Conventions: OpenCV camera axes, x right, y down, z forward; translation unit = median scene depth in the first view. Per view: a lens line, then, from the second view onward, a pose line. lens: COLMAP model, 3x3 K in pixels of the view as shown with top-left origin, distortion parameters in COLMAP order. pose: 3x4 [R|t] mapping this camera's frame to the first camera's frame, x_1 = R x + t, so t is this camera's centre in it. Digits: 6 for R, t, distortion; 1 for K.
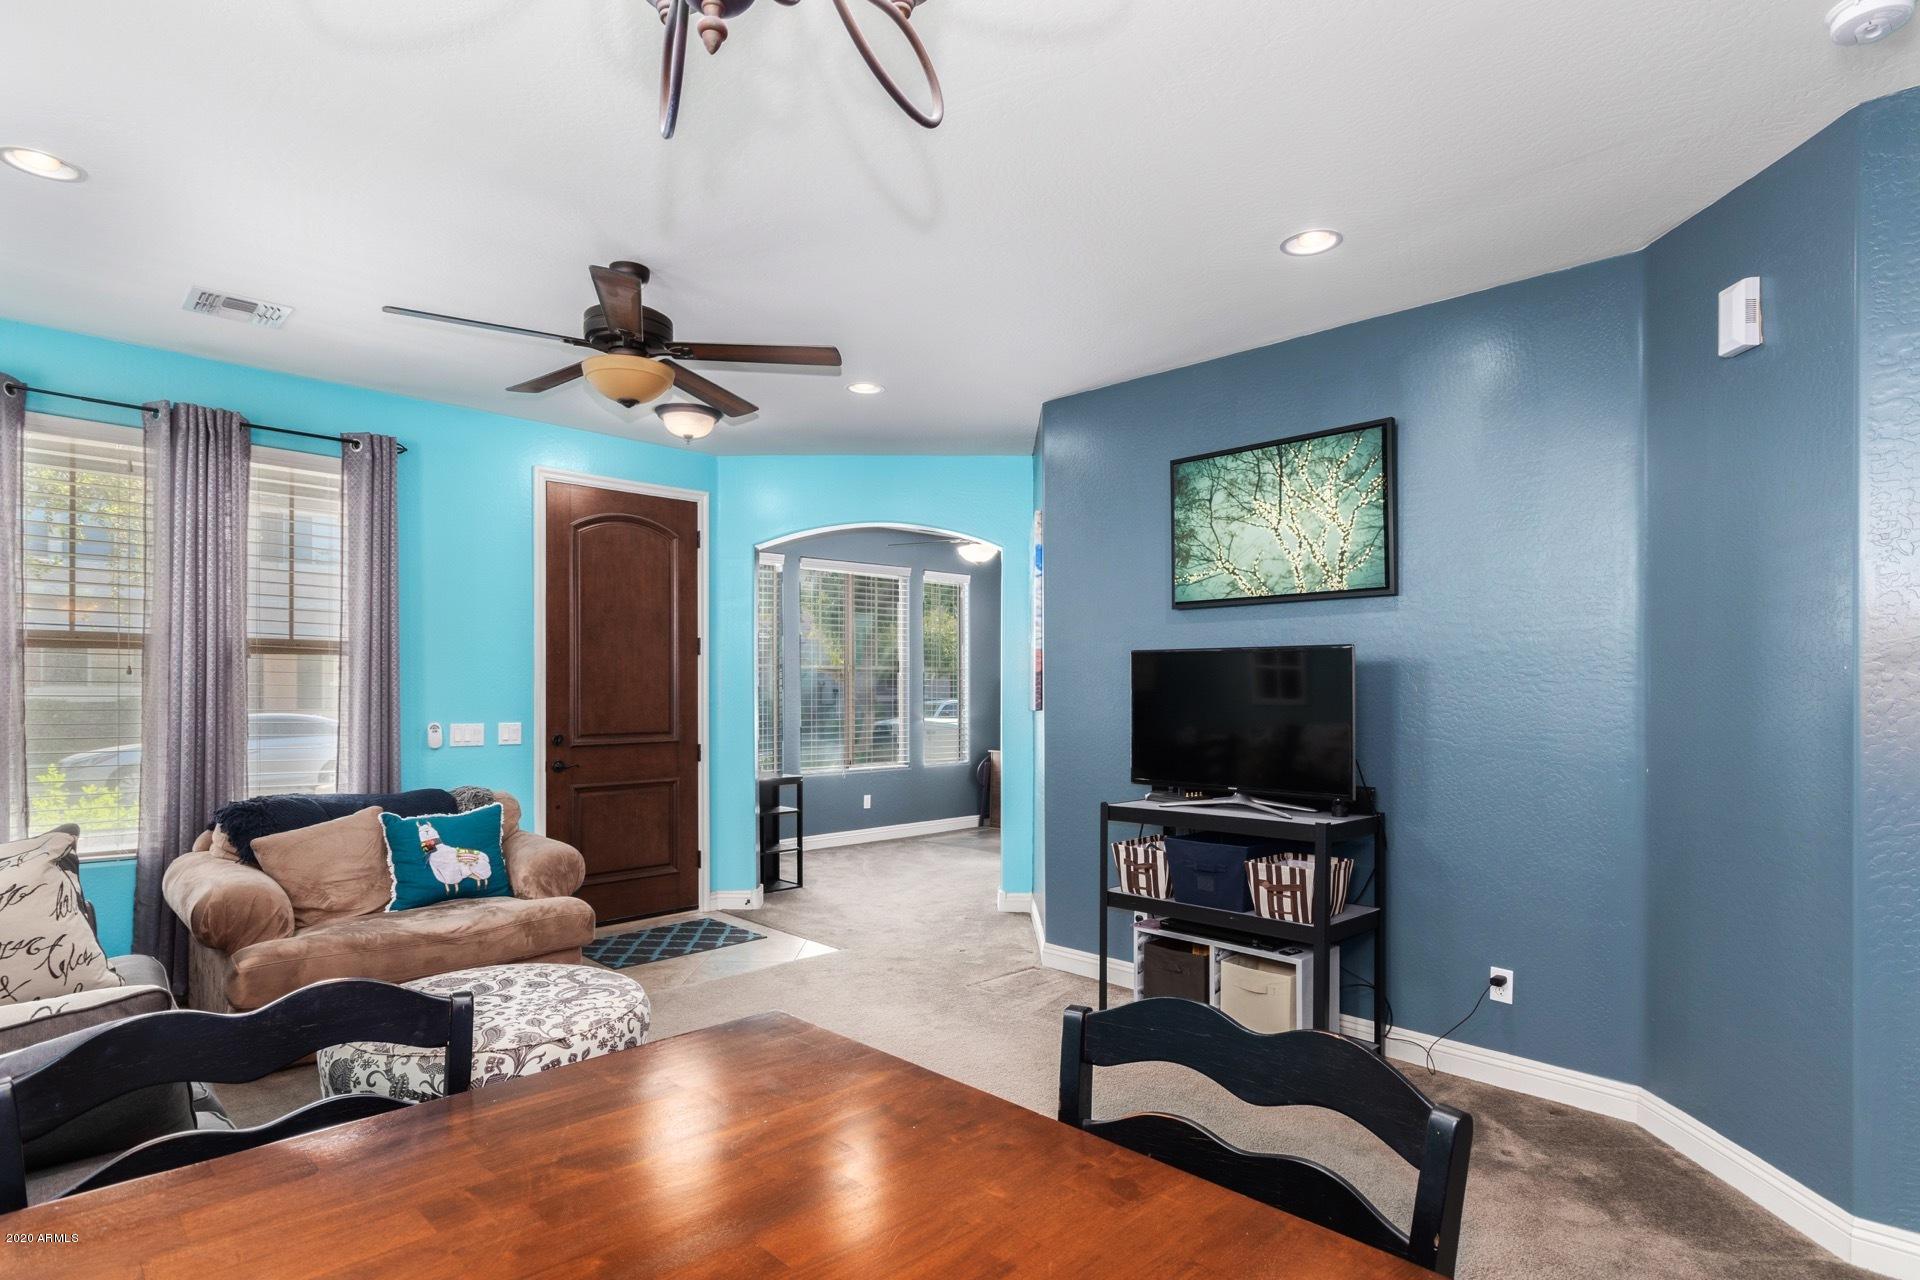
lens RADIAL K [[1002.3, 0, 995.4], [0, 1002.3, 681.9], [0, 0, 1]] dist [-0.004713, 0.001304]
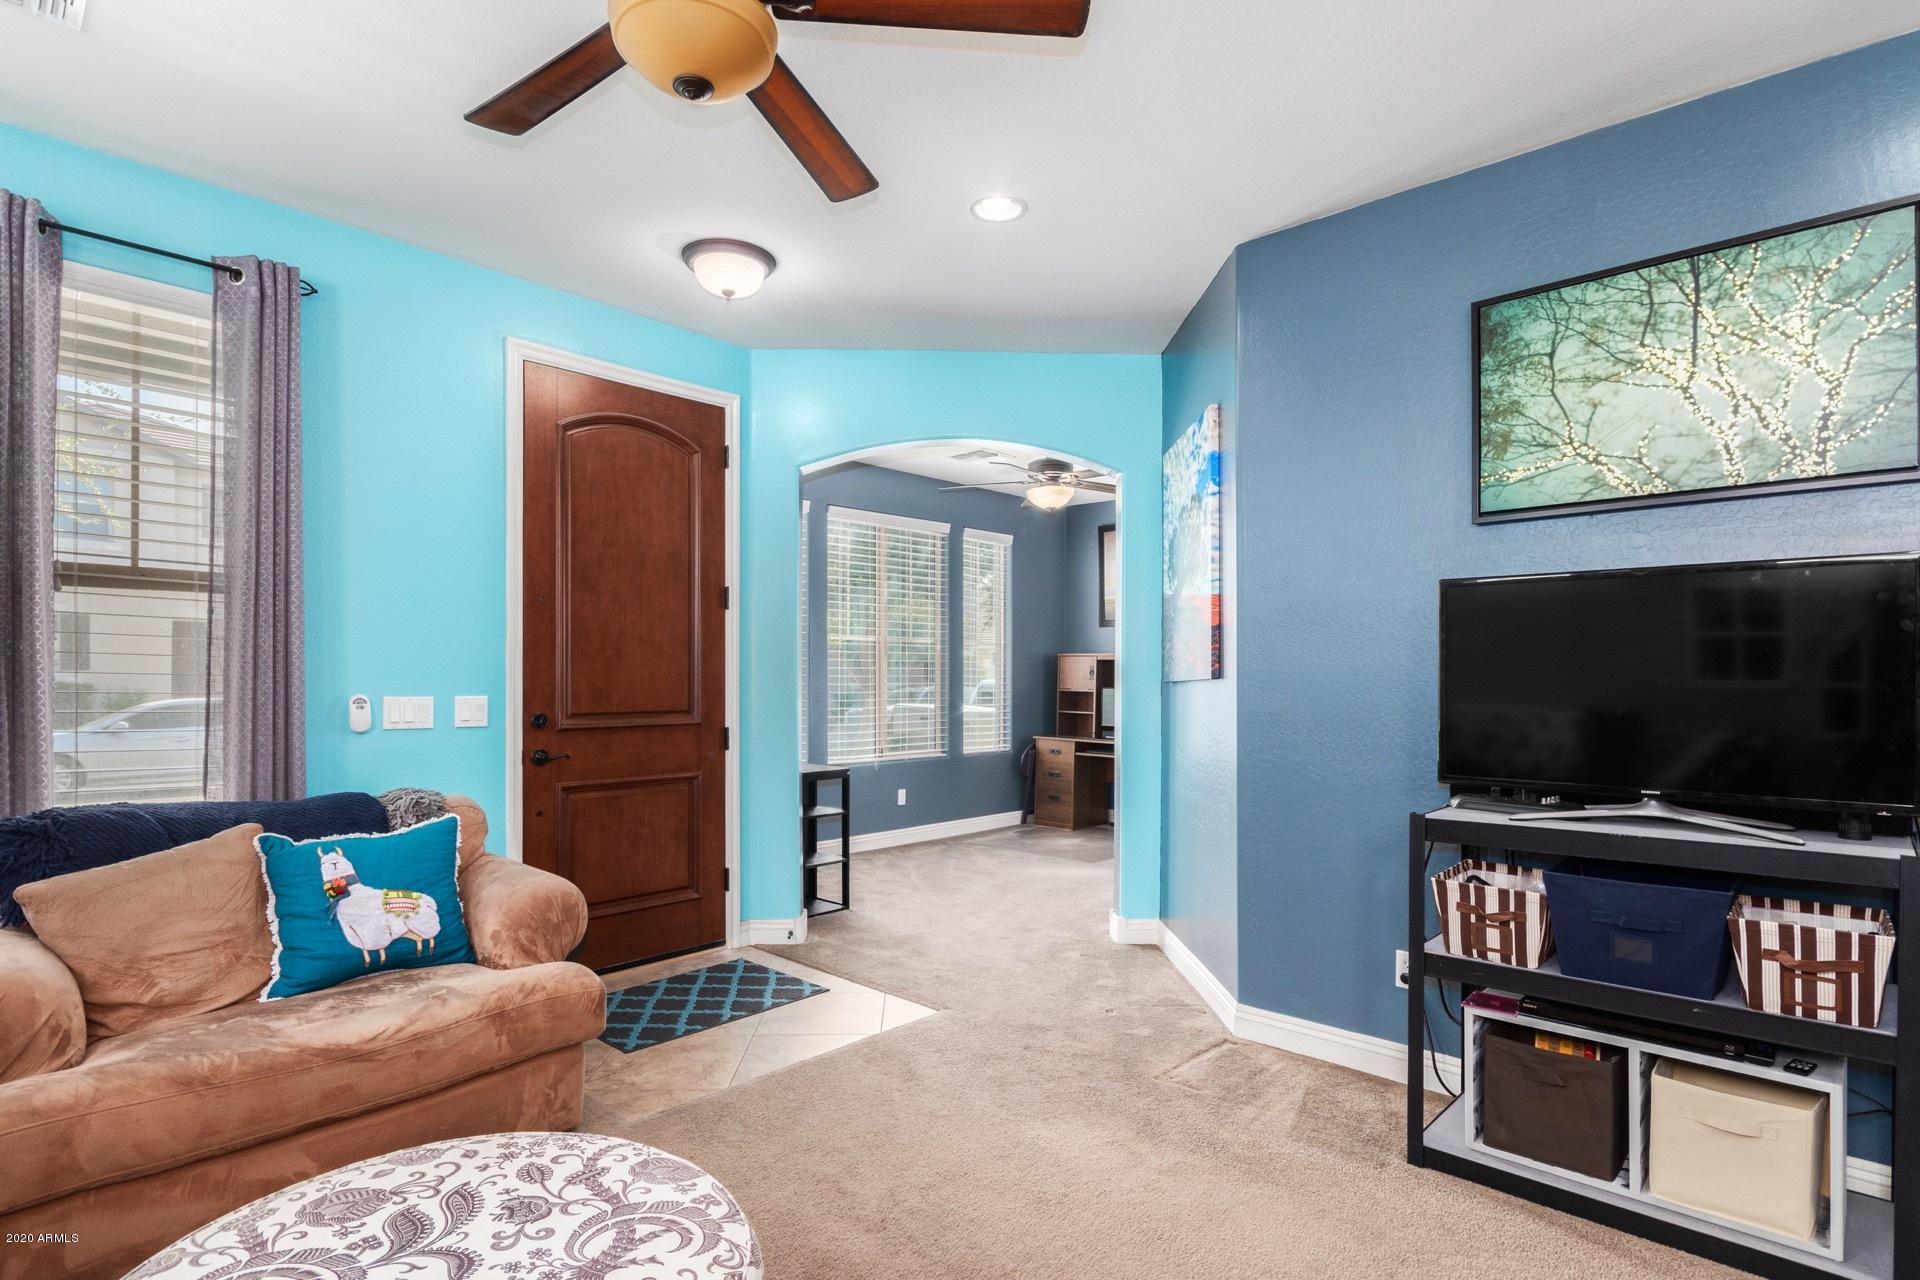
lens RADIAL K [[1002.3, 0, 1006.5], [0, 1002.3, 669.5], [0, 0, 1]] dist [-0.004713, 0.001304]
pose [[0.999276, 0.001385, 0.038009, -0.167499], [-0.001391, 0.999999, 0.000132, 0.026807], [-0.038009, -0.000184, 0.999277, 0.348282]]
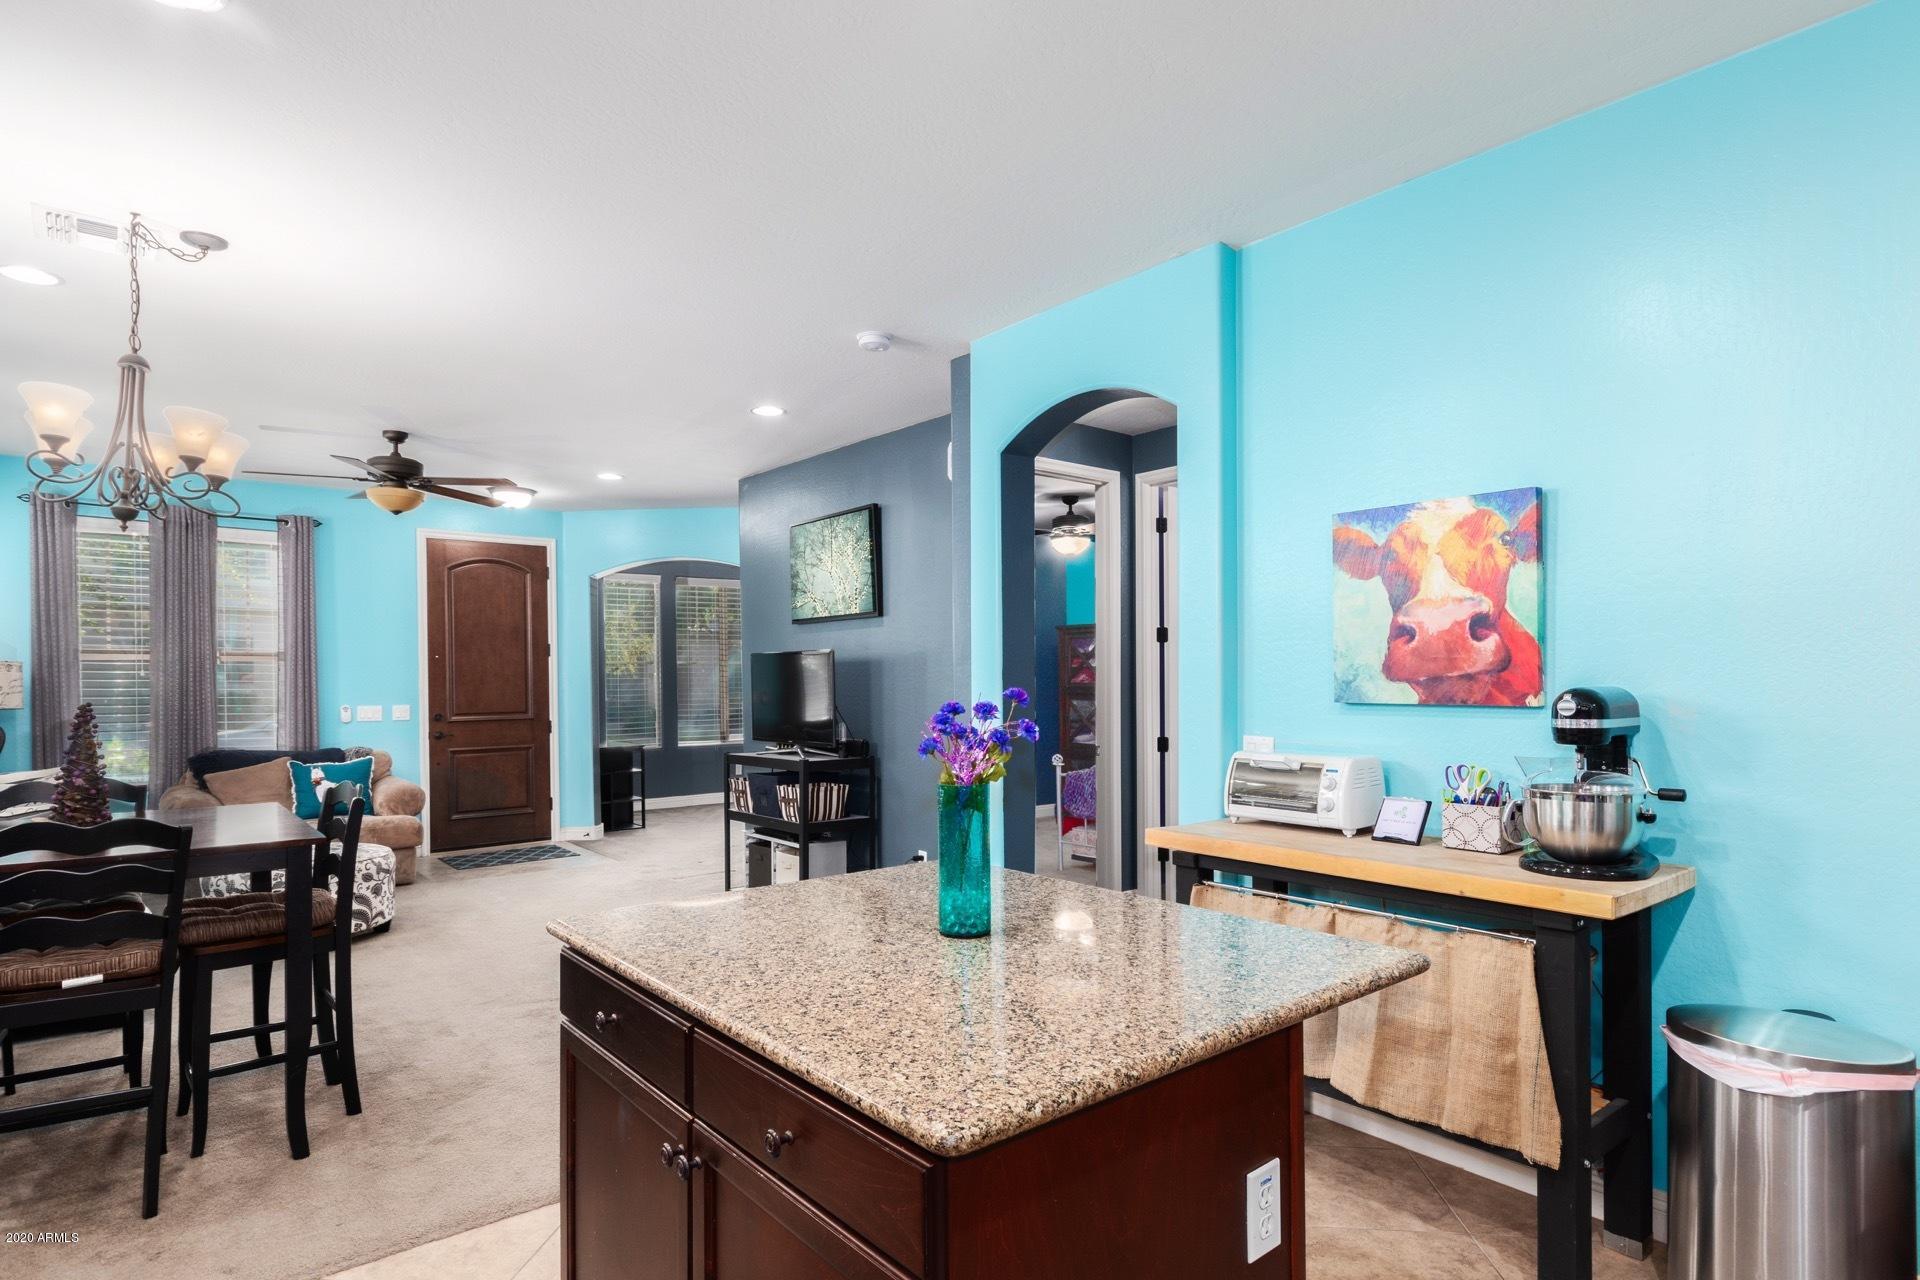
lens RADIAL K [[1002.3, 0, 959.3], [0, 1002.3, 671.2], [0, 0, 1]] dist [-0.004713, 0.001304]
pose [[0.995894, -0.011131, -0.089842, 0.569427], [0.011360, 0.999933, 0.002031, -0.003252], [0.089813, -0.003043, 0.995954, -0.470880]]
